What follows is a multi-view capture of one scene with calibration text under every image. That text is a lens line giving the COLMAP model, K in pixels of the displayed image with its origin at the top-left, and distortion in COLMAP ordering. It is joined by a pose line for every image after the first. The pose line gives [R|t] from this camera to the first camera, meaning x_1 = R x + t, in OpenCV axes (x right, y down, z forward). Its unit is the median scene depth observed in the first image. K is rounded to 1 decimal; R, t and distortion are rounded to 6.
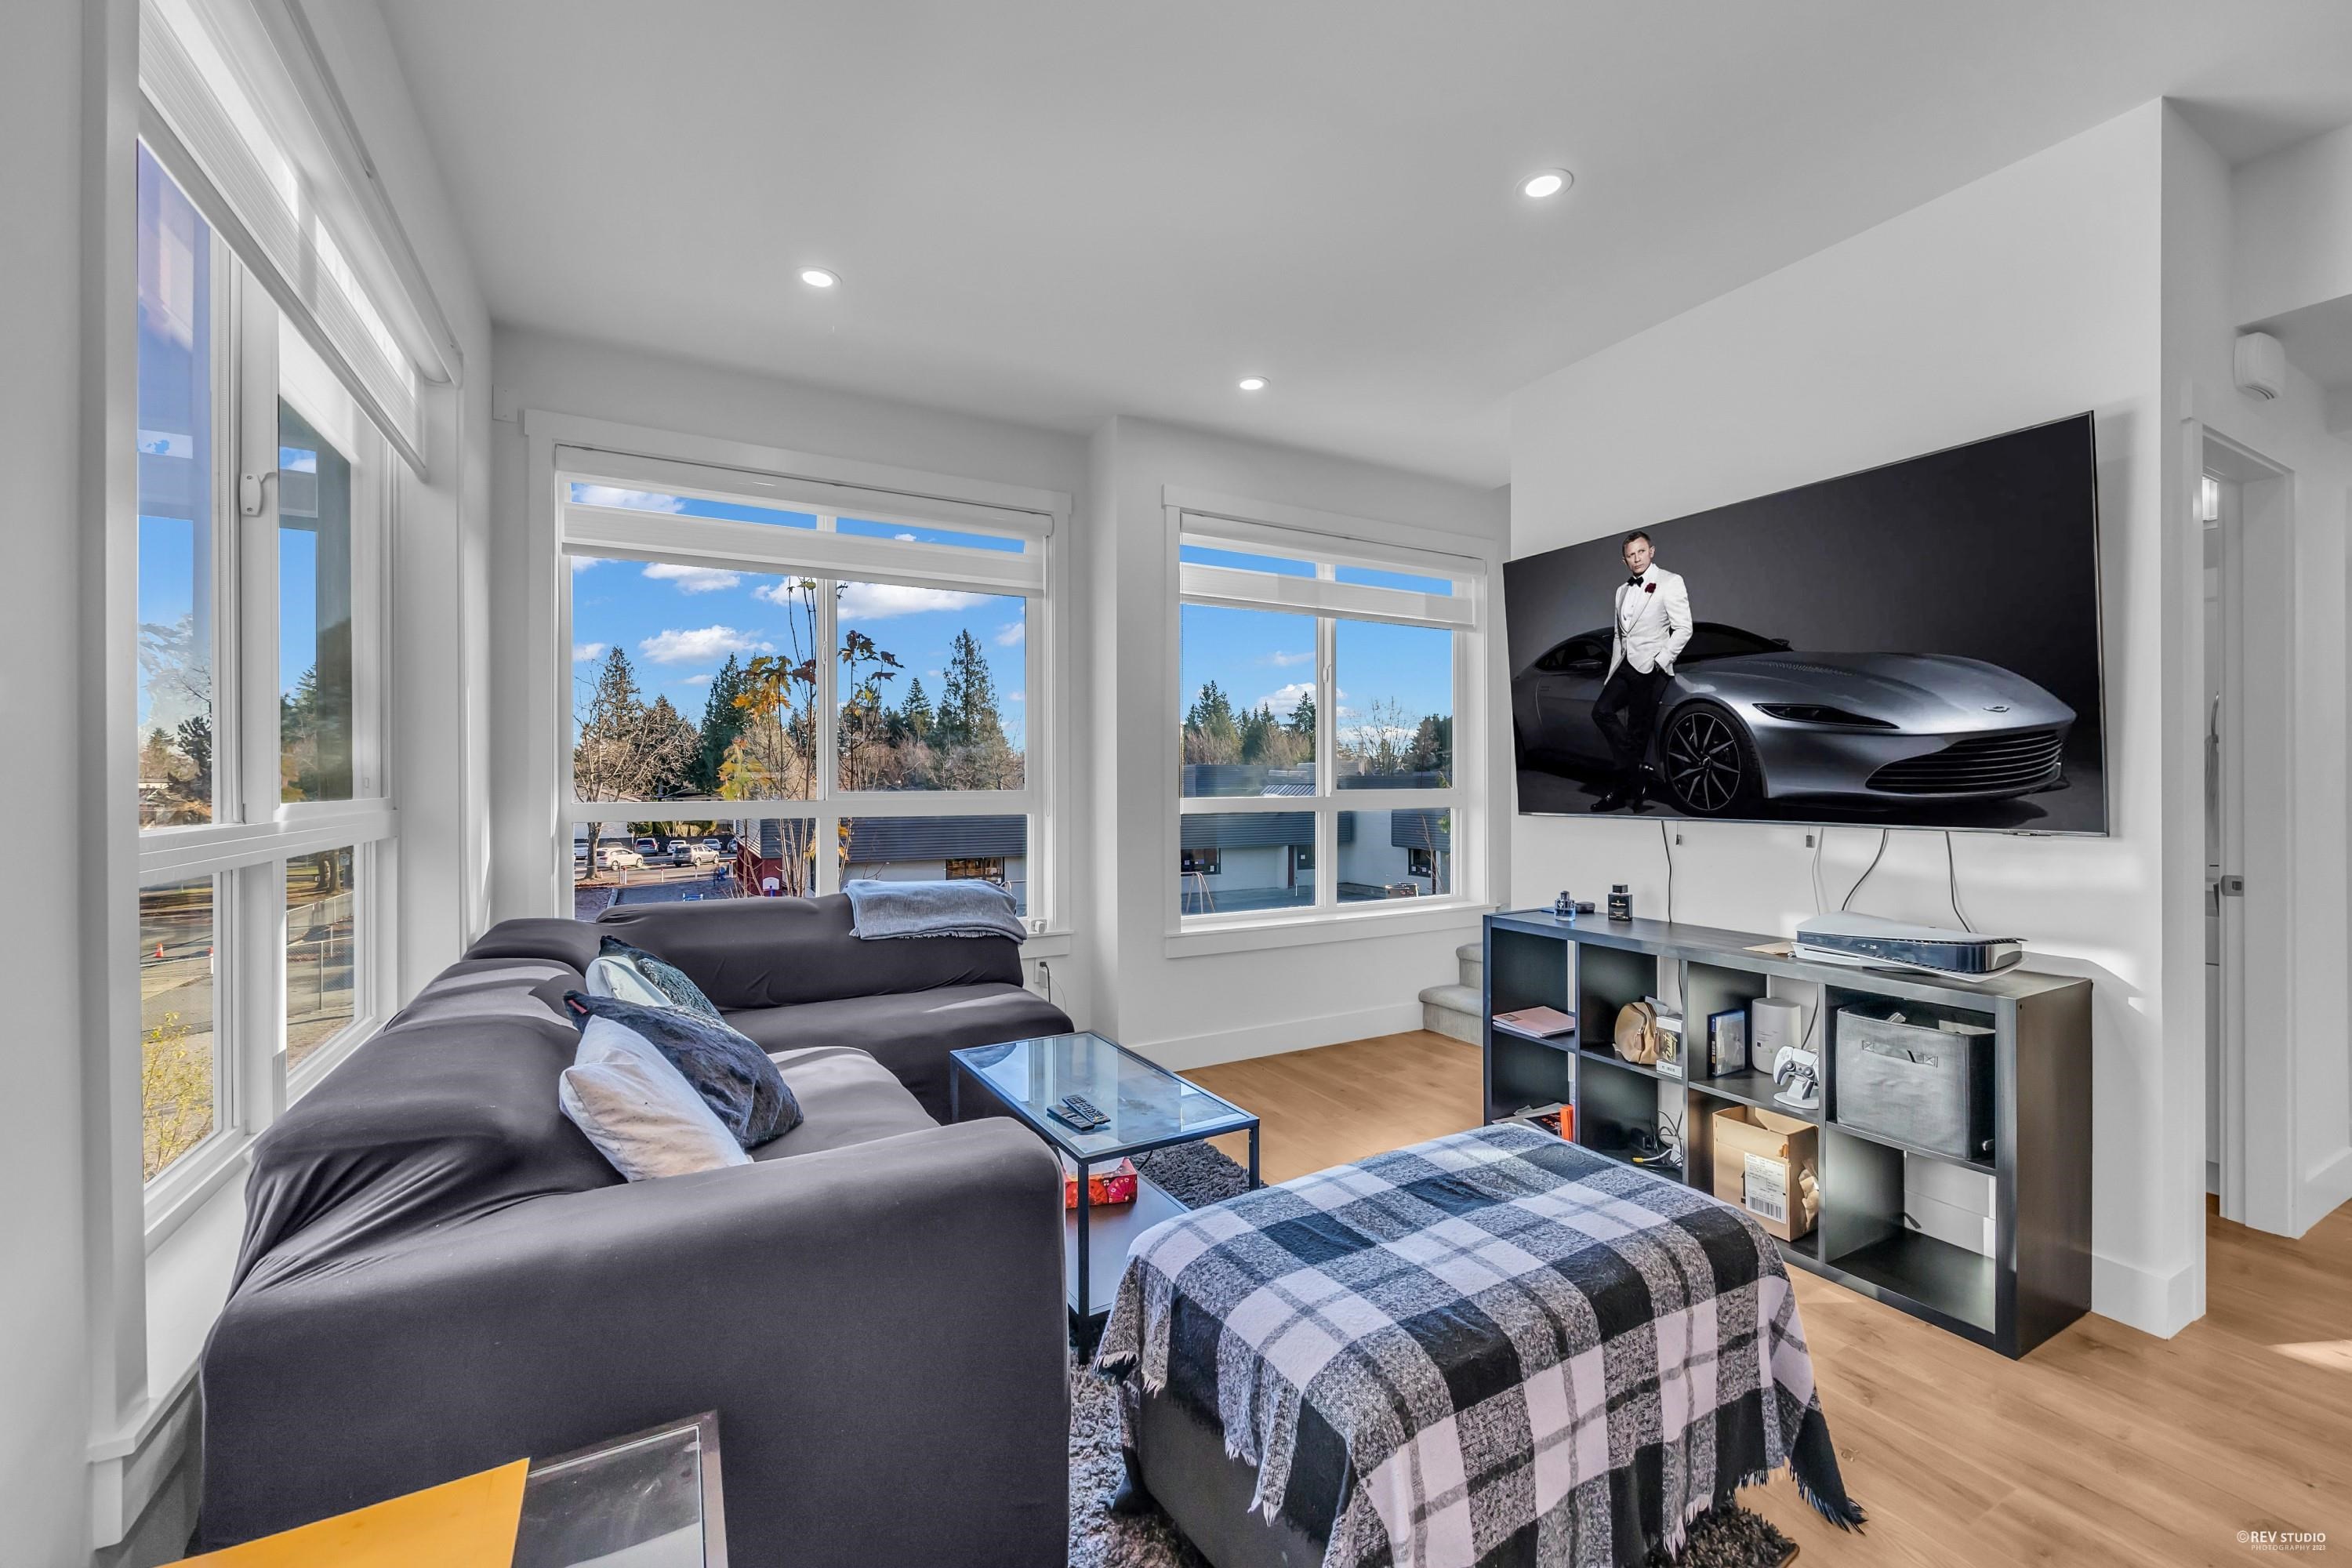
lens RADIAL K [[938.0, 0, 1172.9], [0, 938.0, 782.5], [0, 0, 1]] dist [-0.006003, 0.000138]
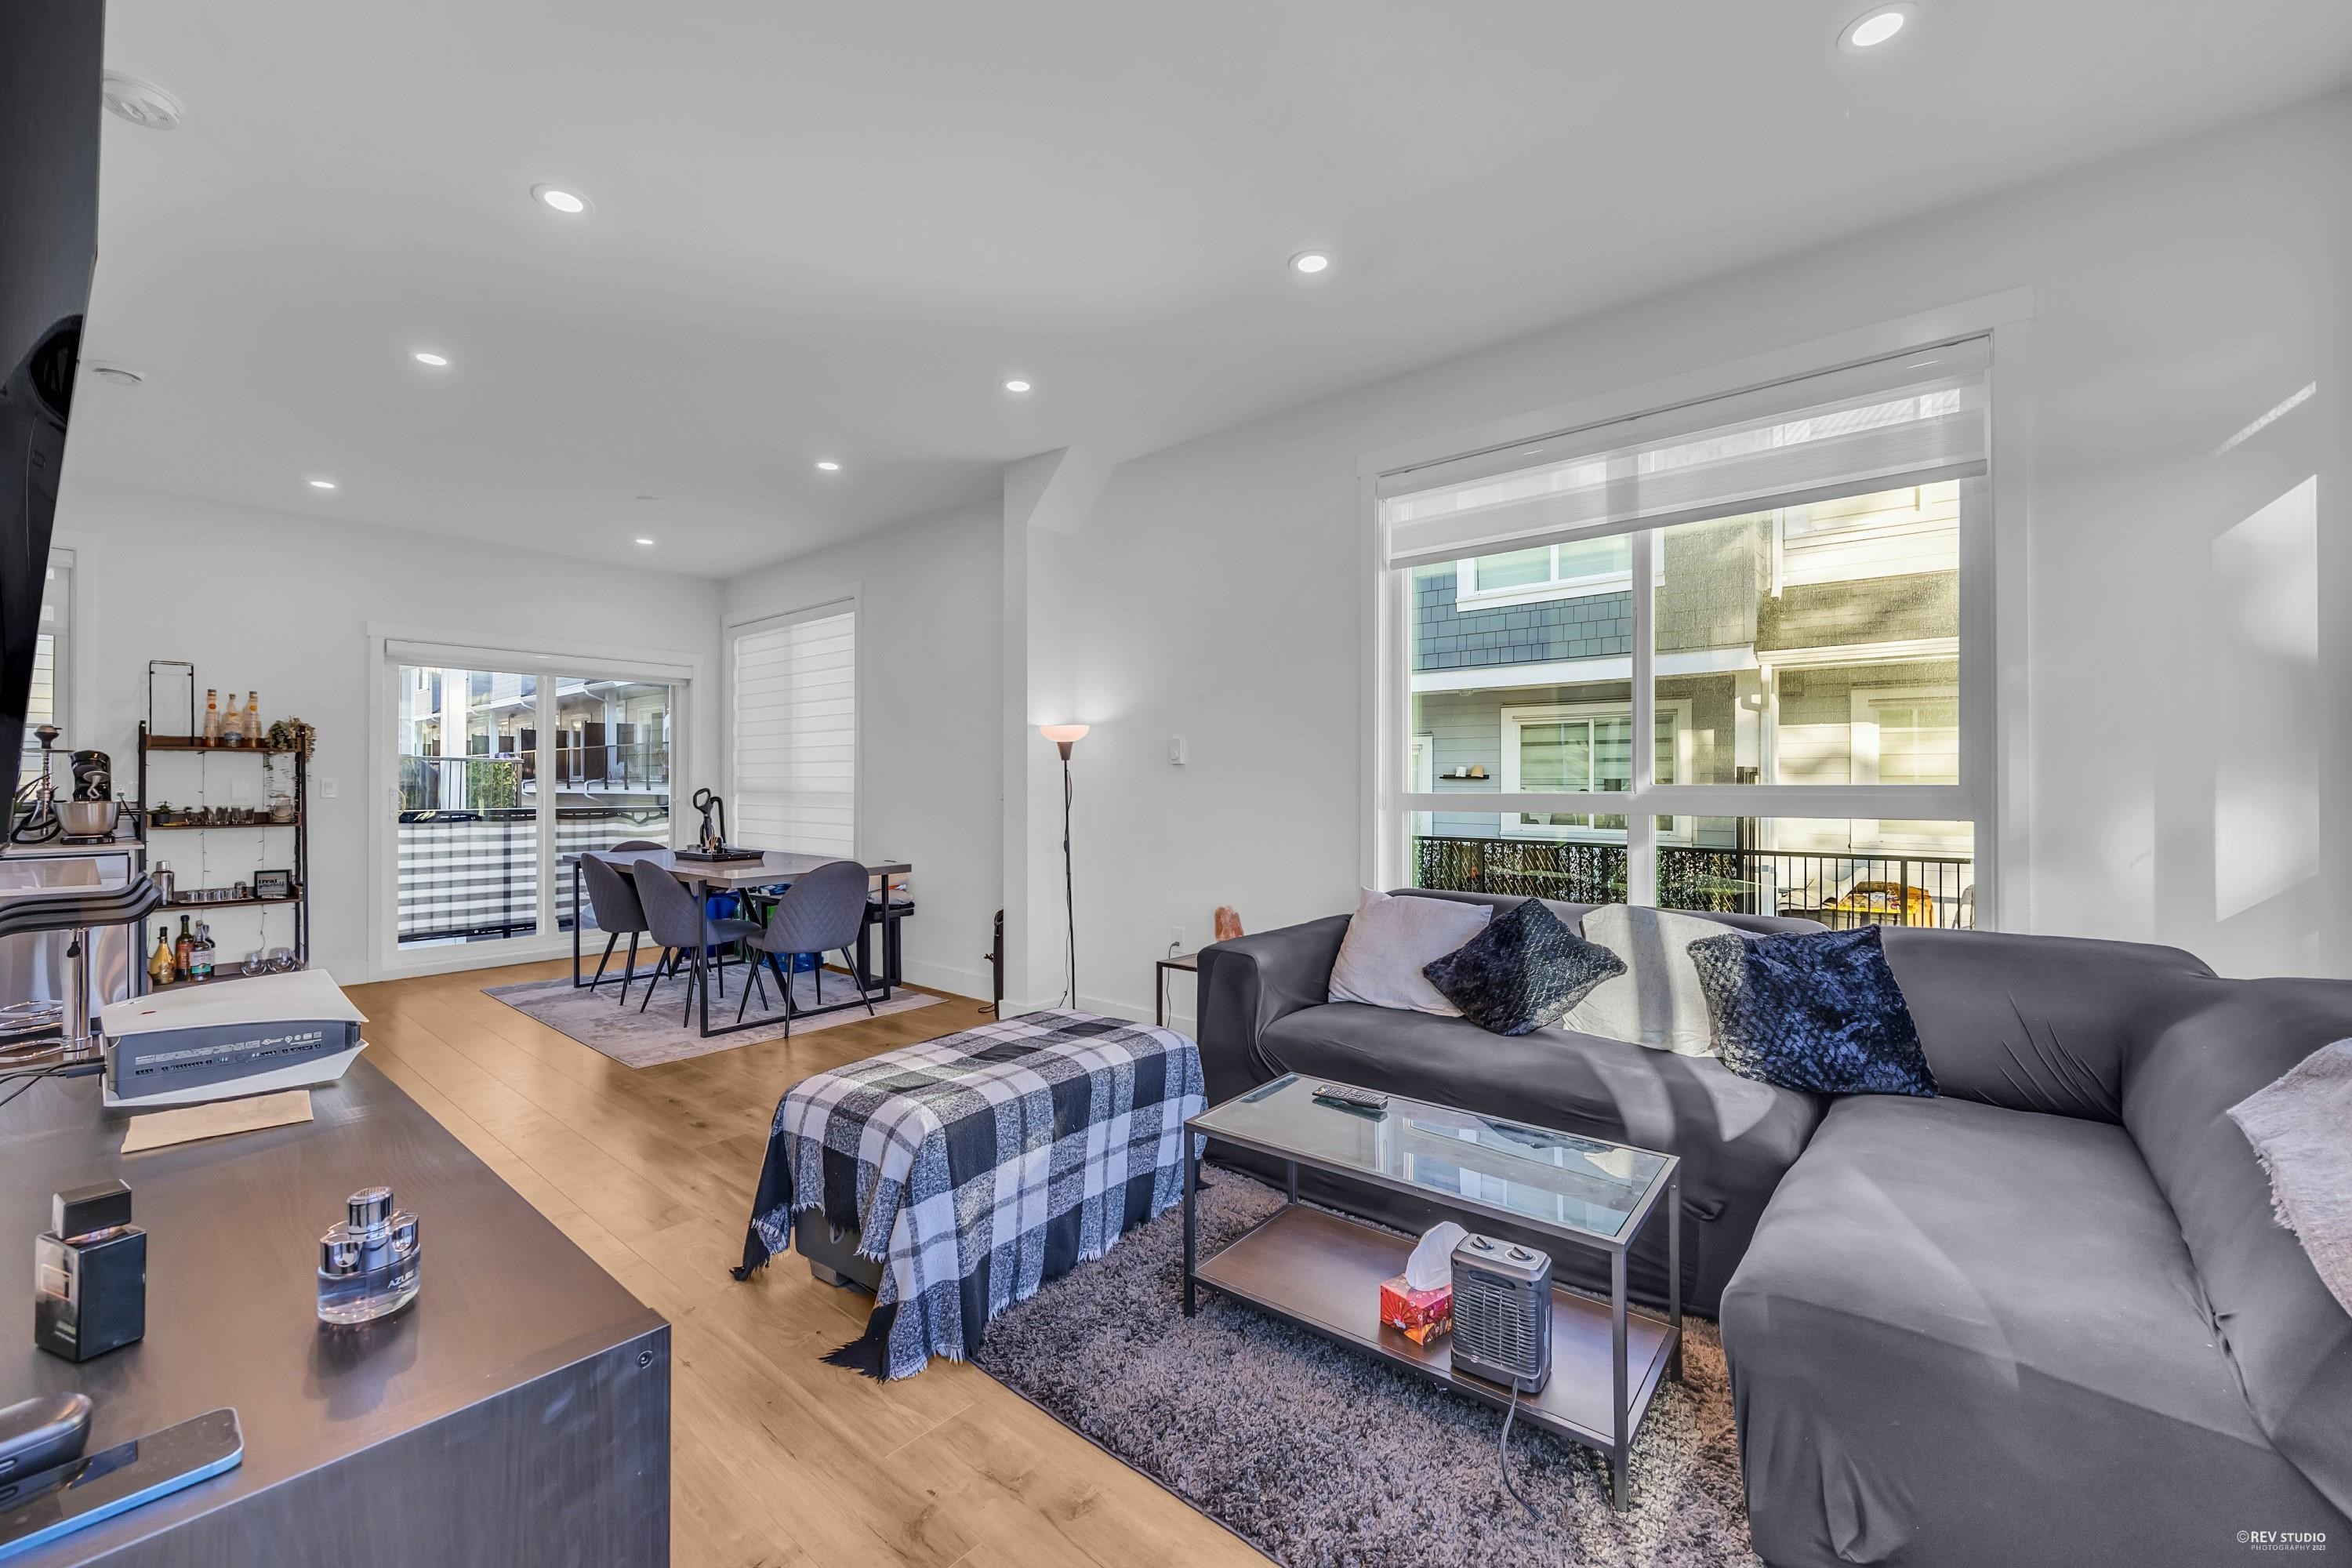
lens RADIAL K [[952.1, 0, 1173.2], [0, 952.1, 781.4], [0, 0, 1]] dist [-0.001751, -0.000120]
pose [[-0.933732, 0.002871, -0.357962, 0.312866], [0.002820, 0.999996, 0.000664, 0.006399], [0.357963, -0.000389, -0.933736, 1.325860]]
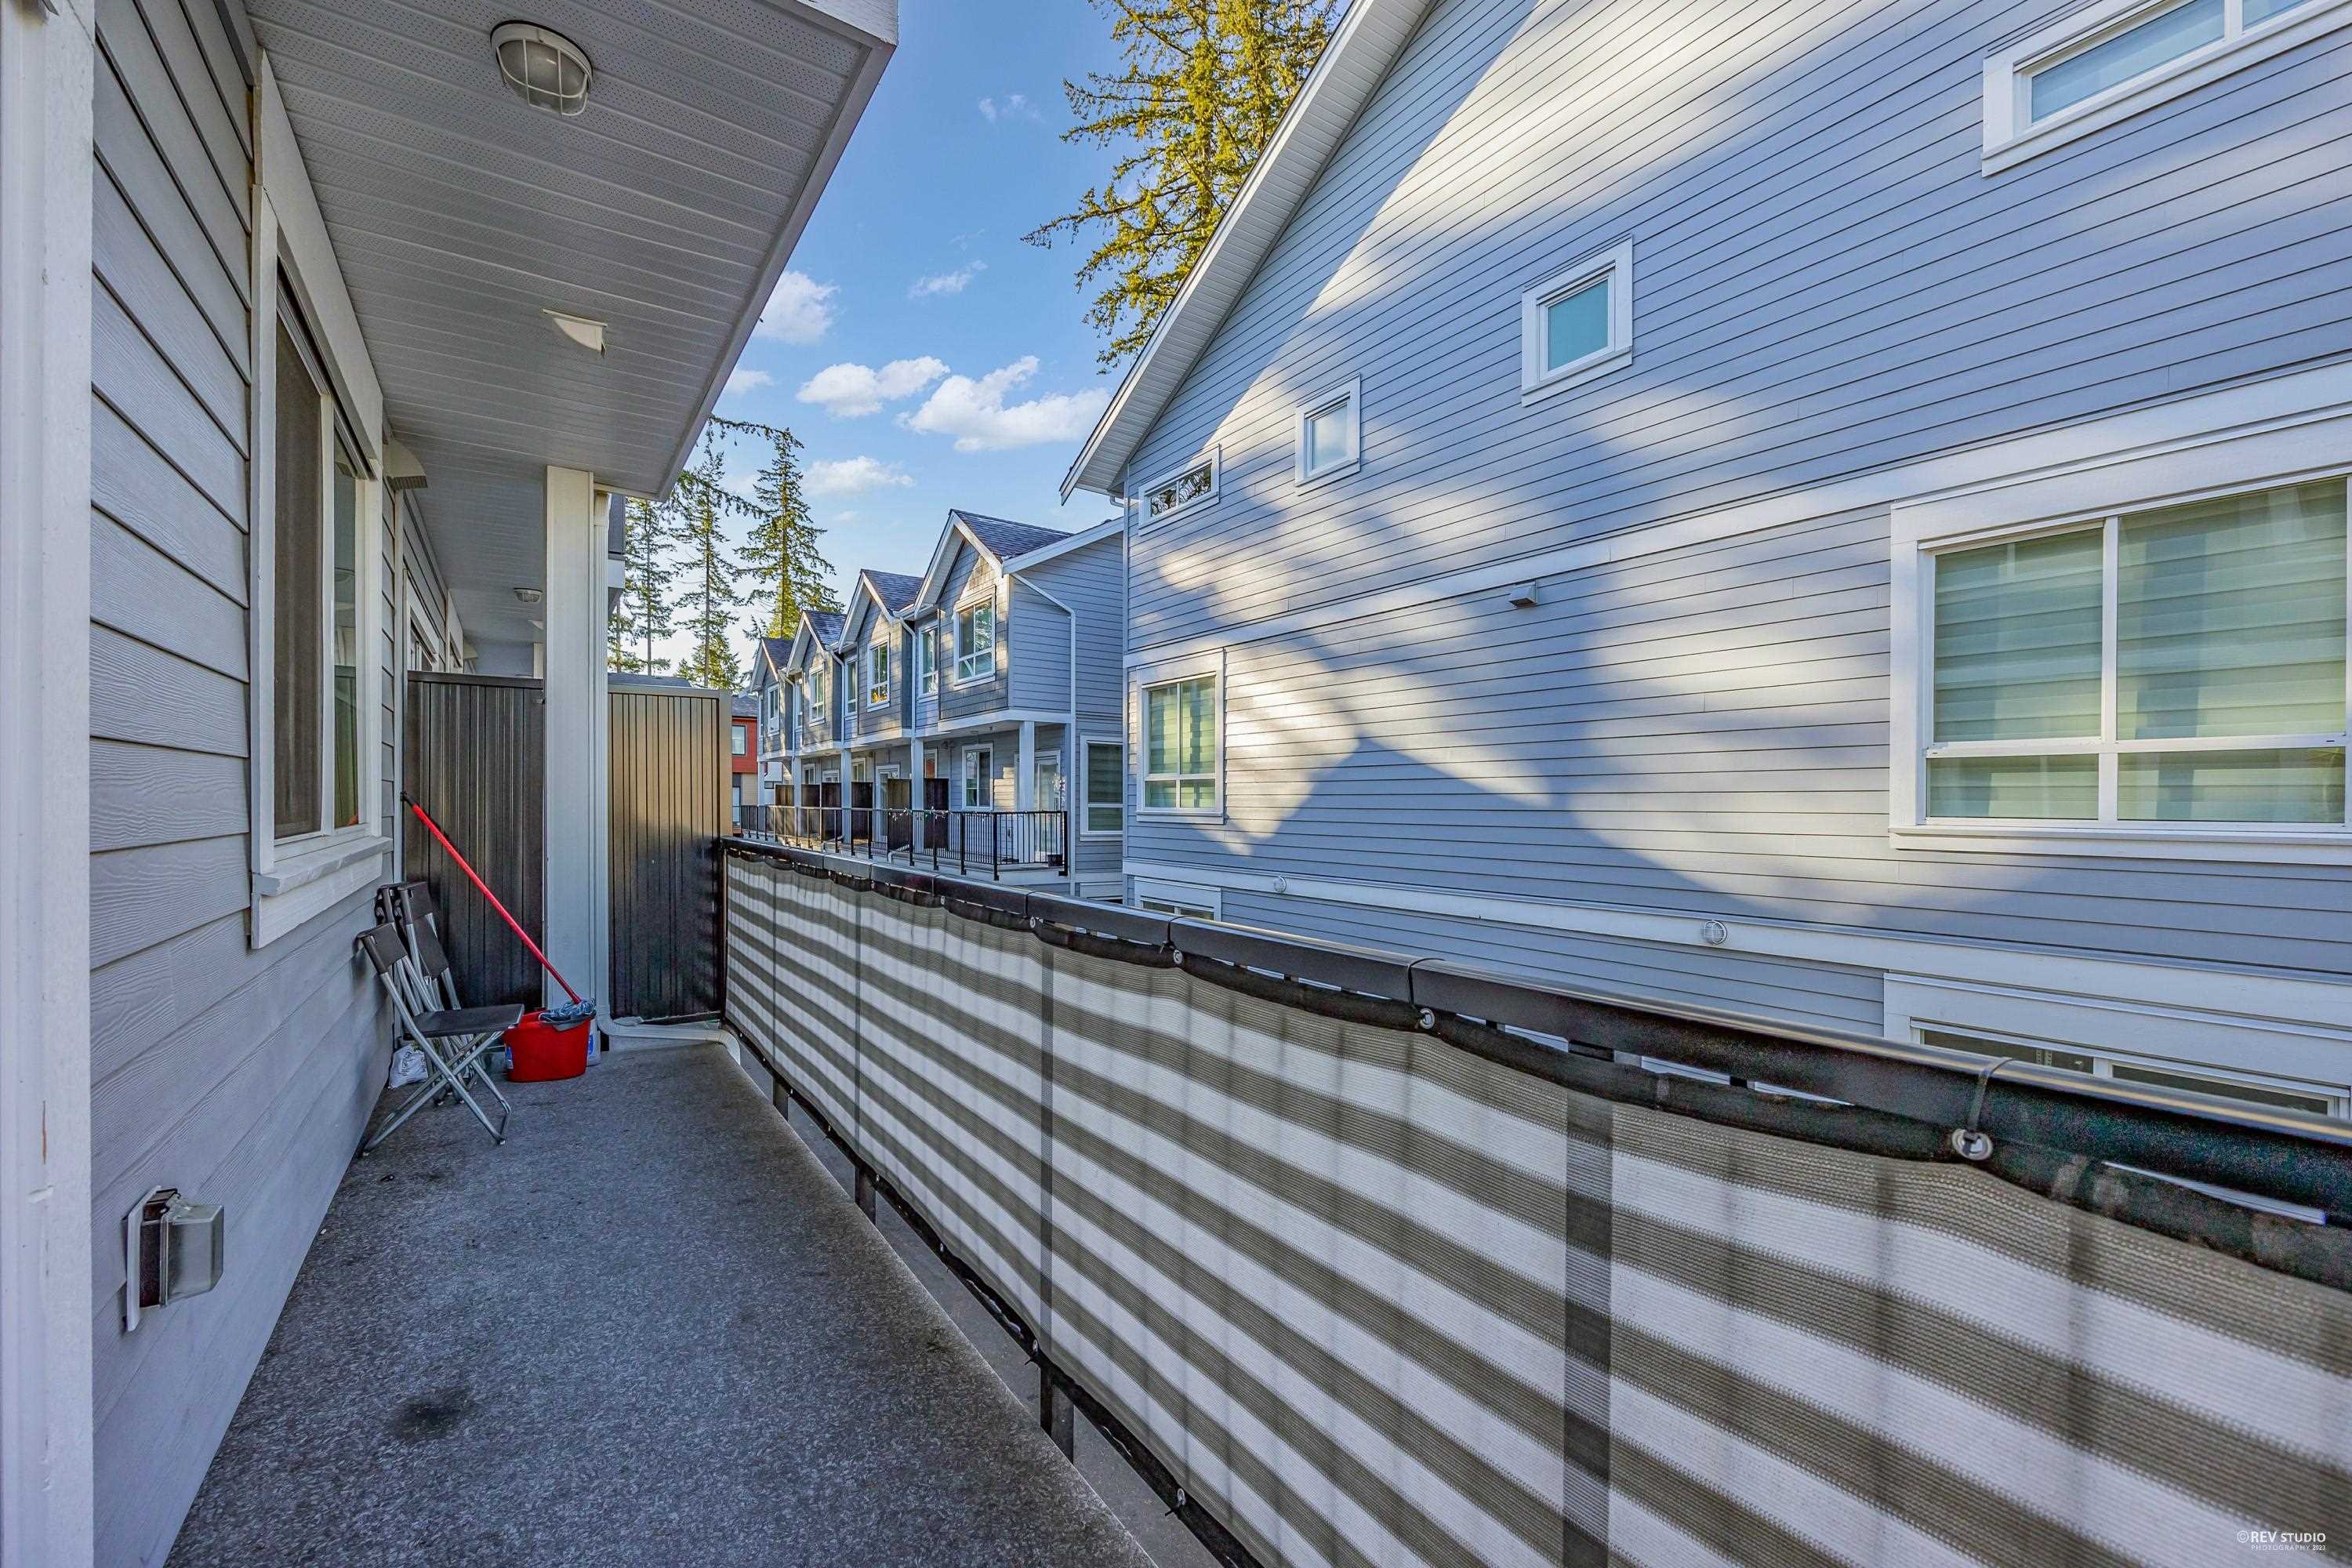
lens RADIAL K [[942.5, 0, 1174.5], [0, 942.5, 753.2], [0, 0, 1]] dist [0.026848, 0.000054]
pose [[-0.107811, 0.054987, 0.992650, 0.720057], [-0.007505, 0.998396, -0.056120, 0.008340], [-0.994143, -0.013500, -0.107225, -1.371180]]
